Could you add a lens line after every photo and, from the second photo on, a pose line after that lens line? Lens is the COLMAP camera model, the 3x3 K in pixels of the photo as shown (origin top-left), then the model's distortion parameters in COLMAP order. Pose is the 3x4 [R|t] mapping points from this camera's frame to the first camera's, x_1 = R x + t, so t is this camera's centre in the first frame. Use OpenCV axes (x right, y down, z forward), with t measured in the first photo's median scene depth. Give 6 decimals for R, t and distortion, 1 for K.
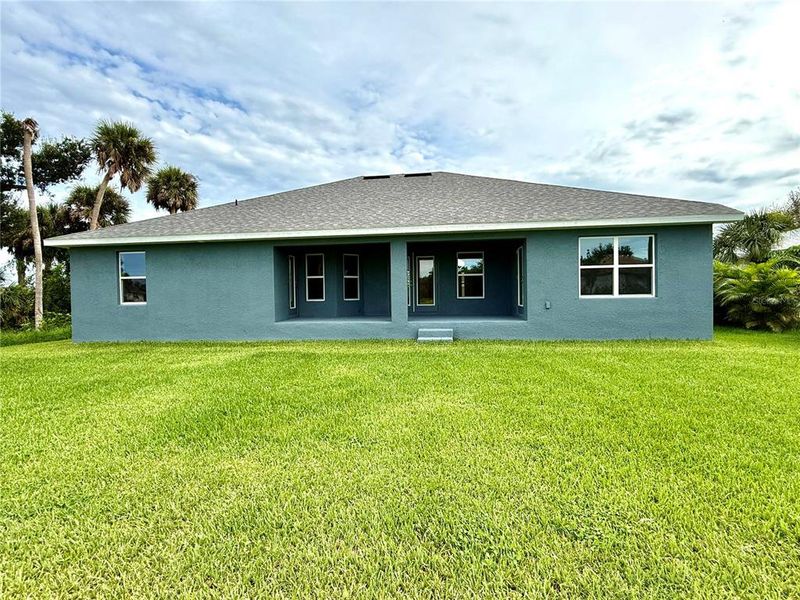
lens RADIAL K [[375.9, 0, 400.0], [0, 375.9, 300.0], [0, 0, 1]] dist [-0.002012, -0.000012]
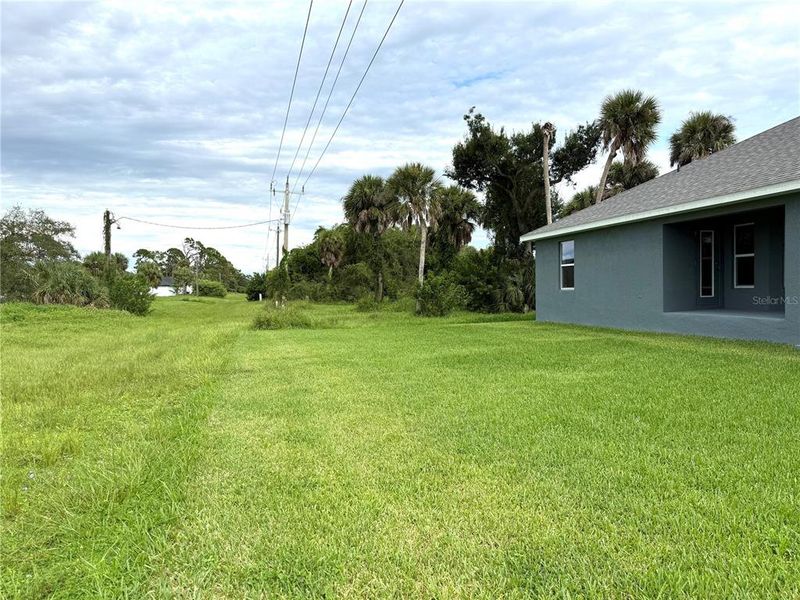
lens RADIAL K [[570.2, 0, 400.0], [0, 570.2, 300.0], [0, 0, 1]] dist [0.051699, -0.056271]
pose [[0.363355, 0.025372, -0.931305, 0.644426], [0.005524, 0.999553, 0.029387, -0.010912], [0.931634, -0.015823, 0.363053, -0.054467]]
